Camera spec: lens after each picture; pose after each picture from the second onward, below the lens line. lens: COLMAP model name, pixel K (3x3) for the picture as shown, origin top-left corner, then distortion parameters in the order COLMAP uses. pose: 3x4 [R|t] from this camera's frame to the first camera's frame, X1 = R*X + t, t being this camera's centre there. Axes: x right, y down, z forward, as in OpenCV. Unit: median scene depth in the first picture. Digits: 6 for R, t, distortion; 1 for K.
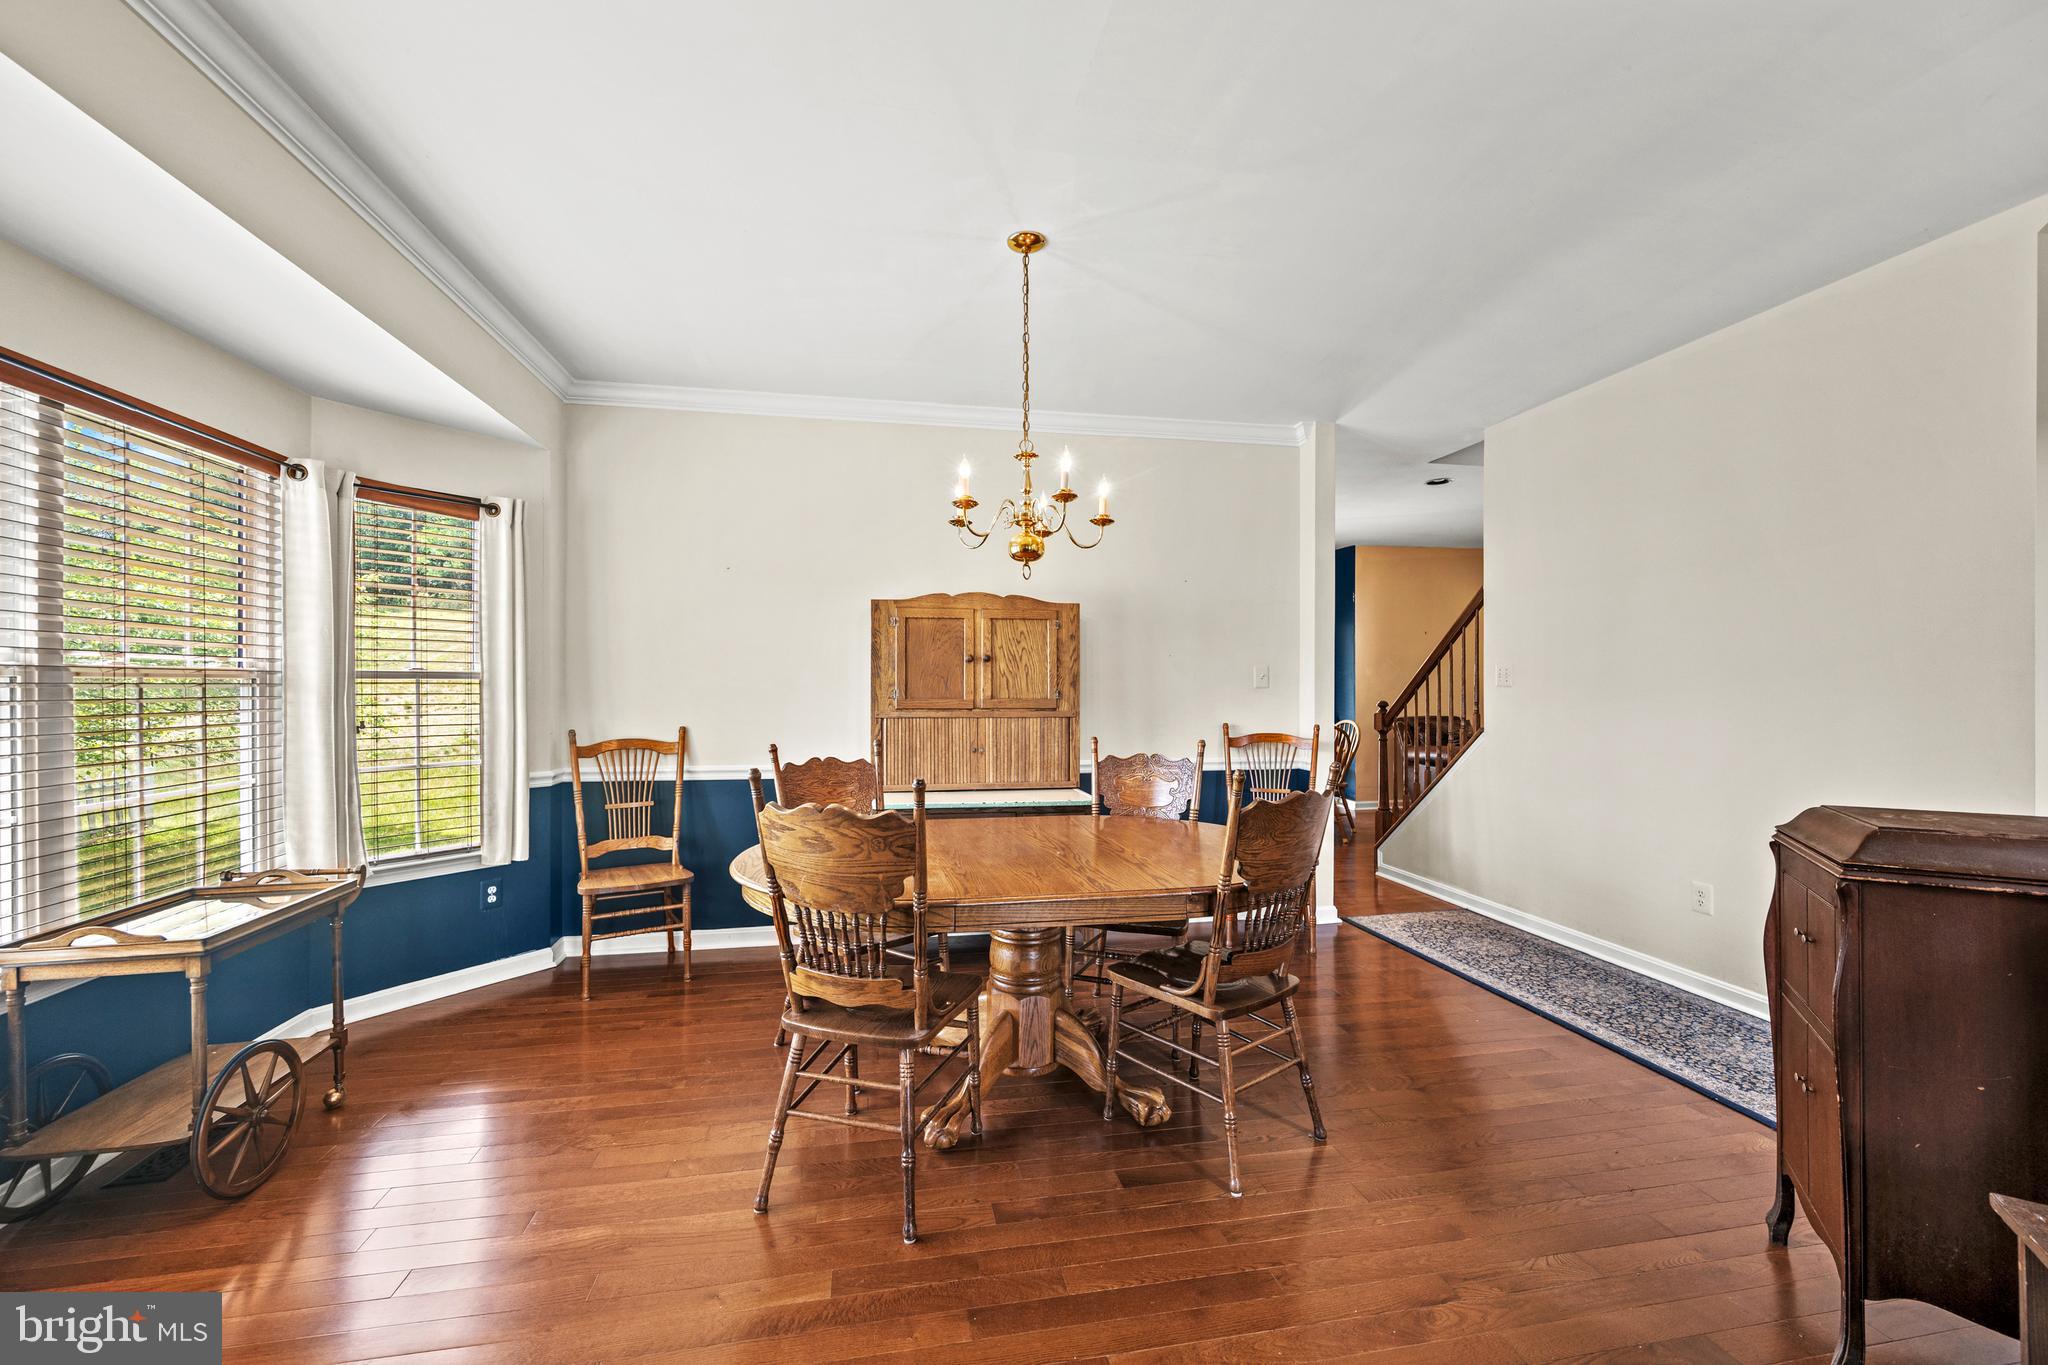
lens RADIAL K [[813.6, 0, 1024.5], [0, 813.6, 675.3], [0, 0, 1]] dist [-0.000718, -0.000138]
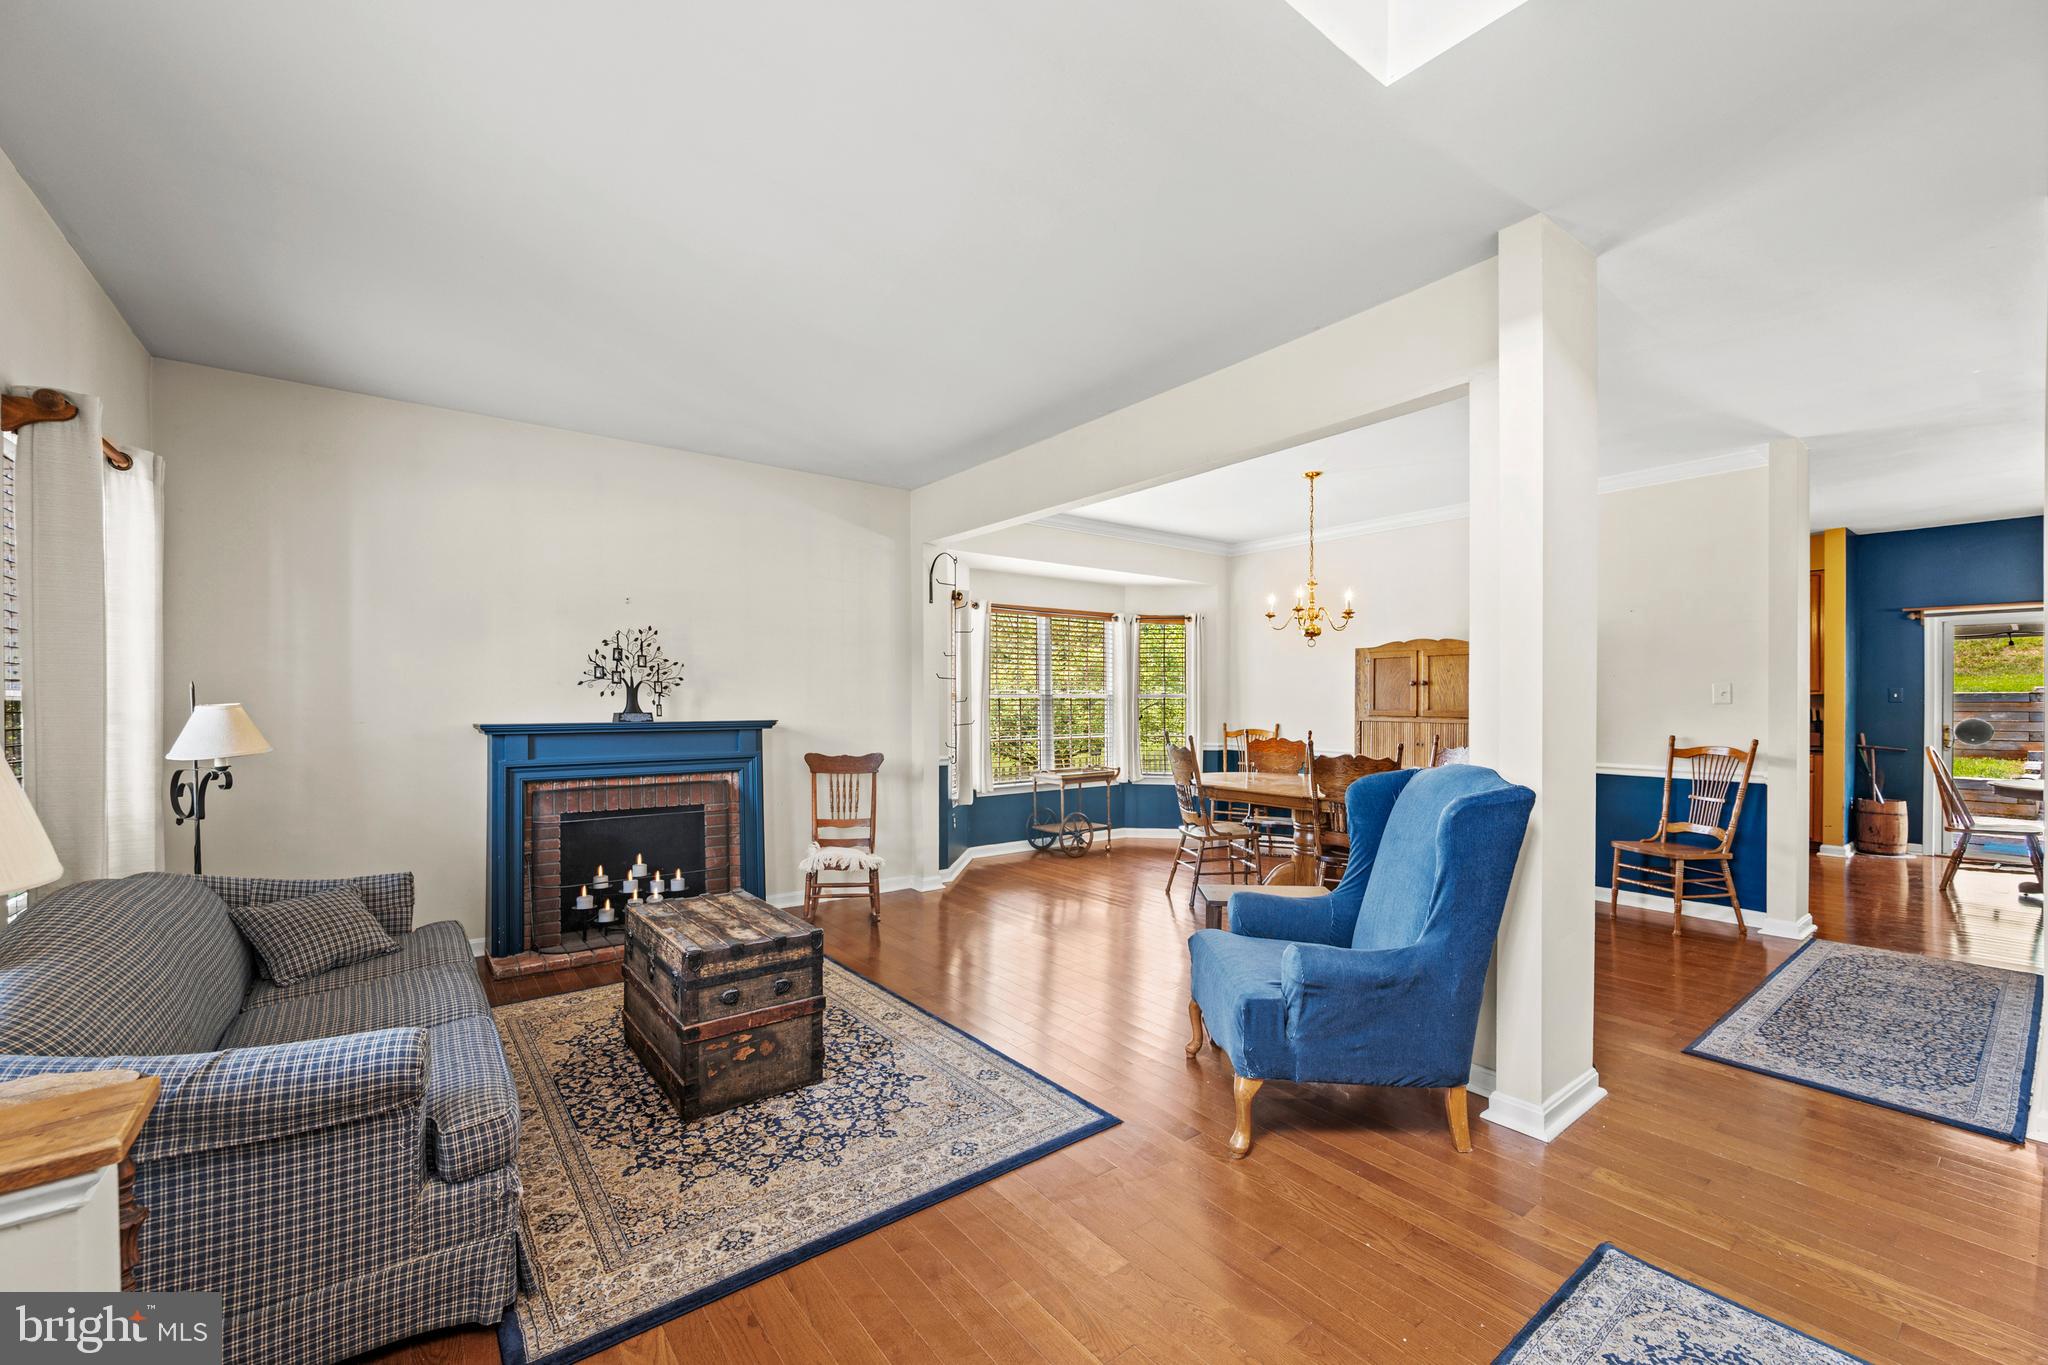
lens RADIAL K [[823.7, 0, 1013.9], [0, 823.7, 703.0], [0, 0, 1]] dist [0.001357, -0.000040]
pose [[0.447925, 0.002960, -0.894066, 1.082246], [0.013568, 0.999857, 0.010108, -0.010666], [0.893968, -0.016658, 0.447821, -0.391138]]
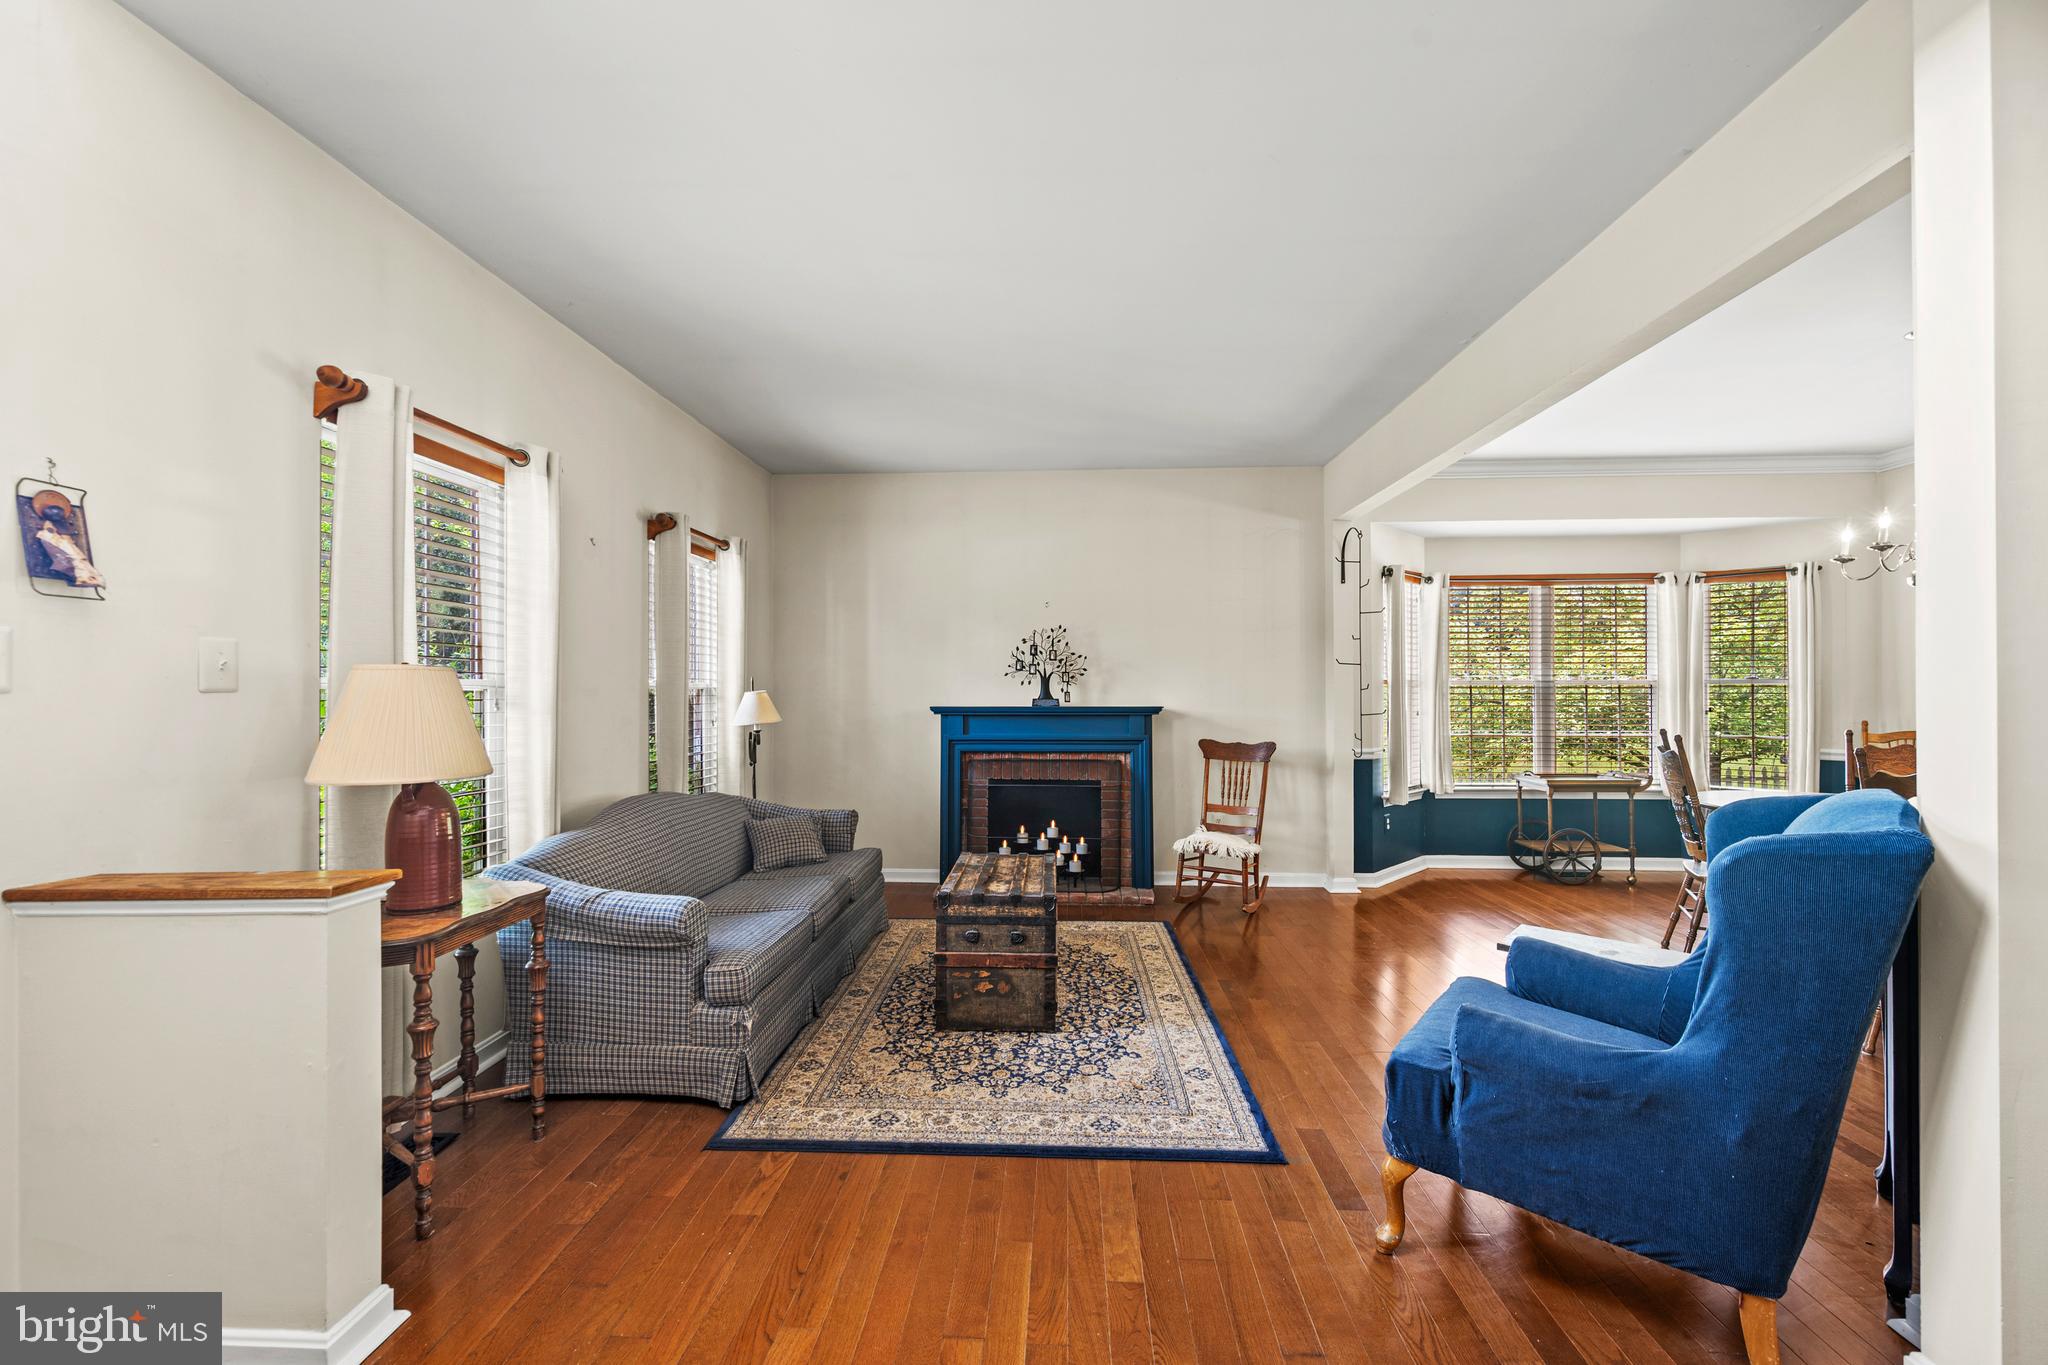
lens RADIAL K [[818.0, 0, 1024.0], [0, 818.0, 682.5], [0, 0, 1]] dist [0.005813, -0.000059]
pose [[-0.234550, -0.006814, -0.972080, 1.150440], [0.015905, 0.999815, -0.010846, -0.004837], [0.971974, -0.018005, -0.234398, -0.028295]]
